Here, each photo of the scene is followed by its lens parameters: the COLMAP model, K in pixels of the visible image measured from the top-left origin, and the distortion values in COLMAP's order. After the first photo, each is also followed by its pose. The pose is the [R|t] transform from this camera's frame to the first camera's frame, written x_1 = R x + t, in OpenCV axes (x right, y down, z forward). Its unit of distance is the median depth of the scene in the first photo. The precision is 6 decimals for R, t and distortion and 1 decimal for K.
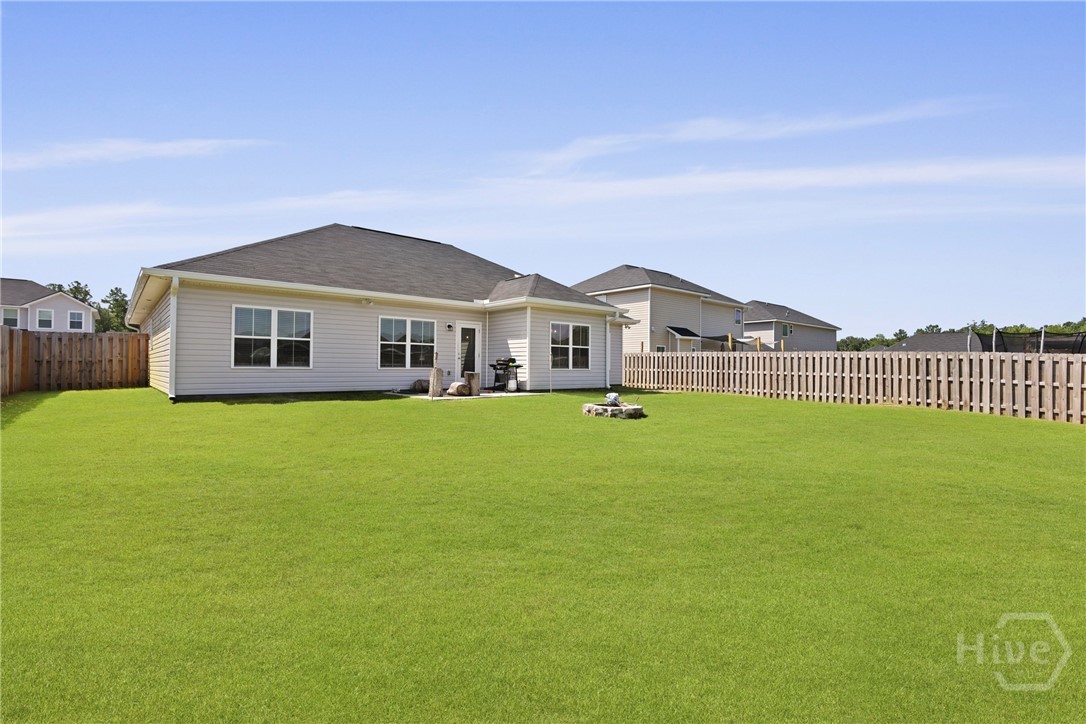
lens RADIAL K [[504.7, 0, 539.5], [0, 504.7, 363.9], [0, 0, 1]] dist [0.006132, -0.000264]
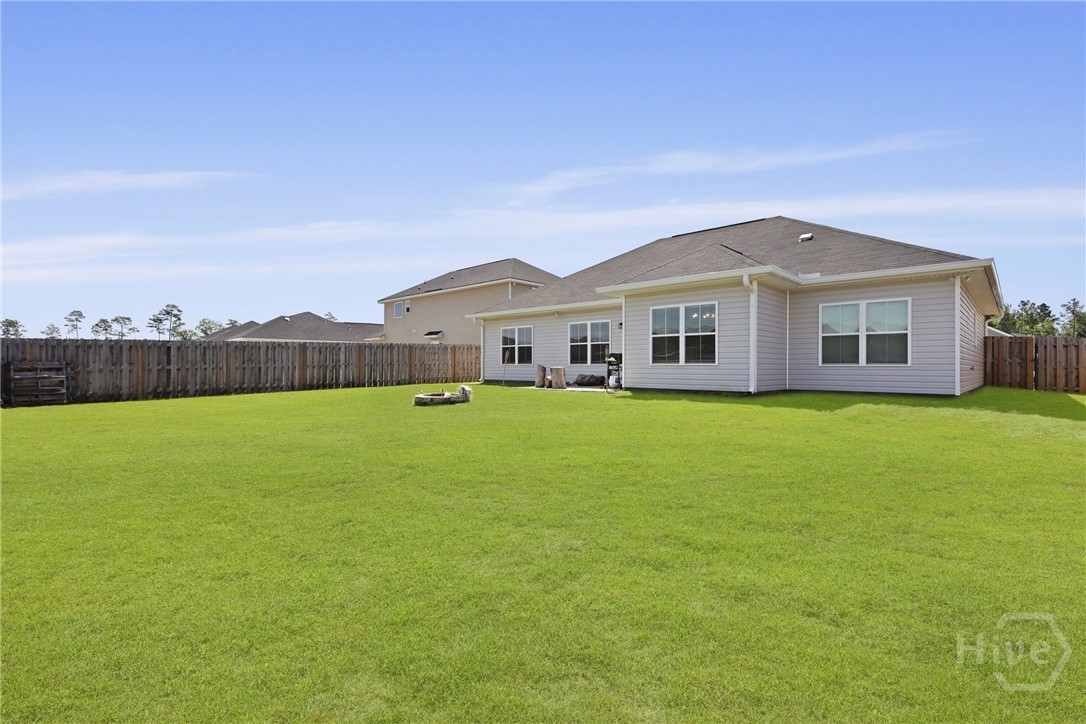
lens RADIAL K [[504.7, 0, 548.7], [0, 504.7, 363.1], [0, 0, 1]] dist [0.006132, -0.000264]
pose [[0.108495, -0.008989, -0.994056, 0.799849], [0.010332, 0.999915, -0.007915, 0.012286], [0.994043, -0.009412, 0.108578, 0.704283]]
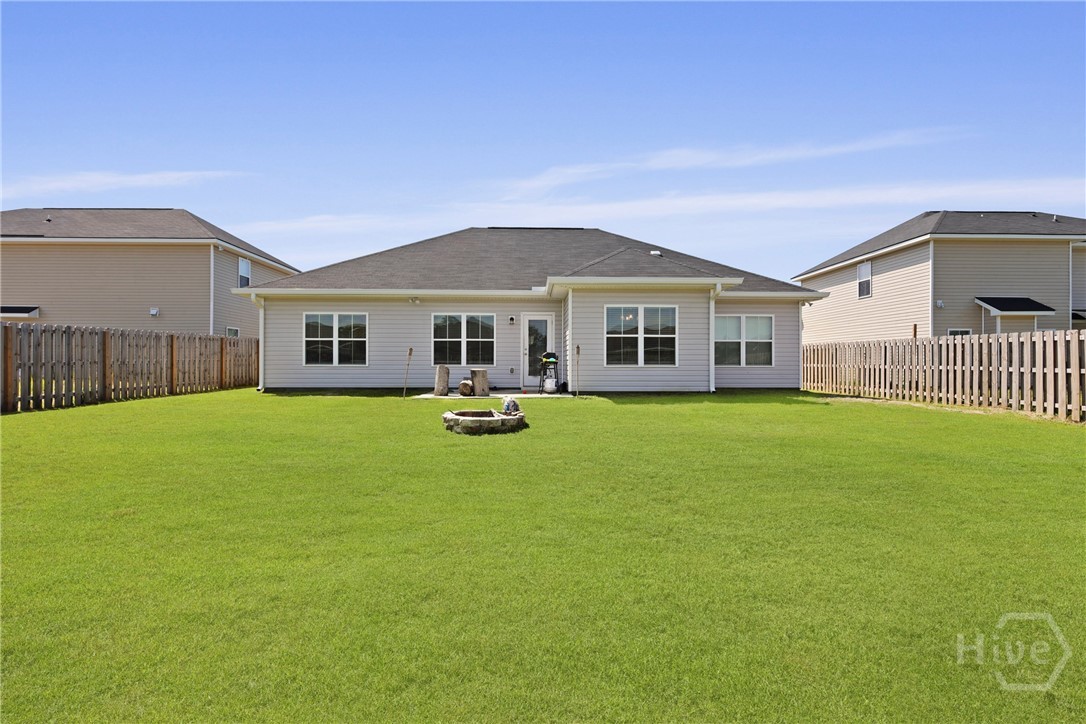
lens RADIAL K [[504.7, 0, 550.9], [0, 504.7, 364.2], [0, 0, 1]] dist [0.006132, -0.000264]
pose [[0.776843, -0.005497, -0.629670, 0.430641], [0.008403, 0.999963, 0.001638, 0.005671], [0.629638, -0.006564, 0.776861, 0.319864]]
